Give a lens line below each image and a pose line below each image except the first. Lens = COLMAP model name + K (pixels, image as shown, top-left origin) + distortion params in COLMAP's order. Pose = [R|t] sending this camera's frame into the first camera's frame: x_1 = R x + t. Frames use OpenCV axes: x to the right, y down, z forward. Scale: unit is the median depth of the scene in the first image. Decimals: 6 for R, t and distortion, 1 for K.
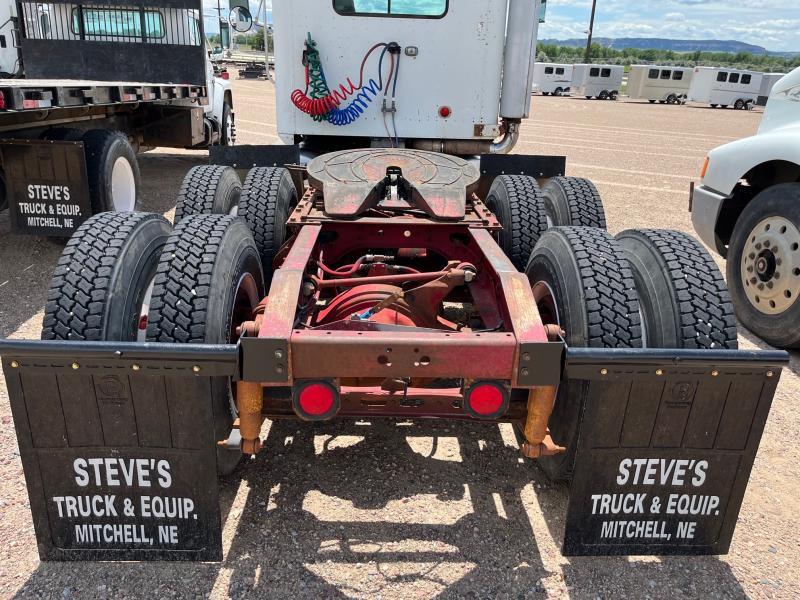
lens RADIAL K [[603.9, 0, 417.3], [0, 603.9, 295.0], [0, 0, 1]] dist [0.065300, -0.078369]
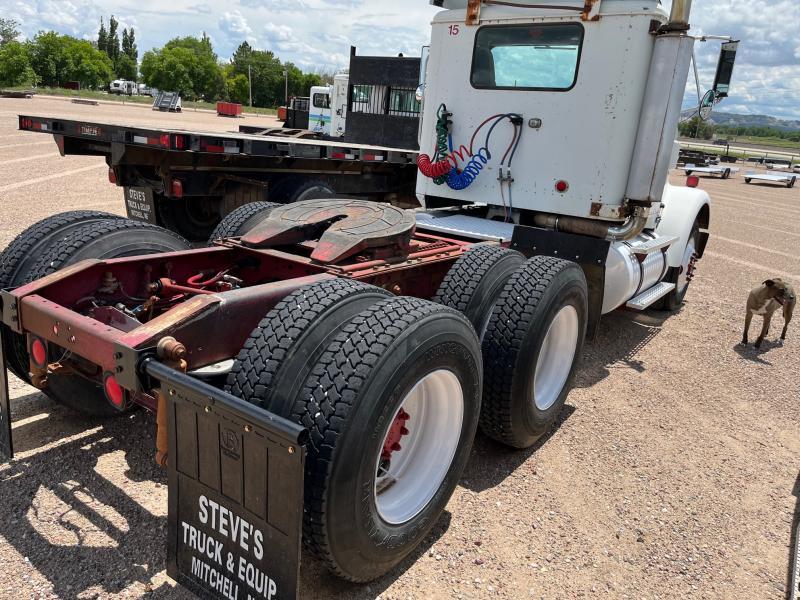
lens RADIAL K [[623.1, 0, 400.0], [0, 623.1, 300.0], [0, 0, 1]] dist [0.026743, -0.004882]
pose [[0.781651, 0.192802, -0.593169, 0.963055], [-0.264265, 0.963816, -0.034960, -0.072874], [0.564965, 0.184080, 0.804319, 0.258147]]
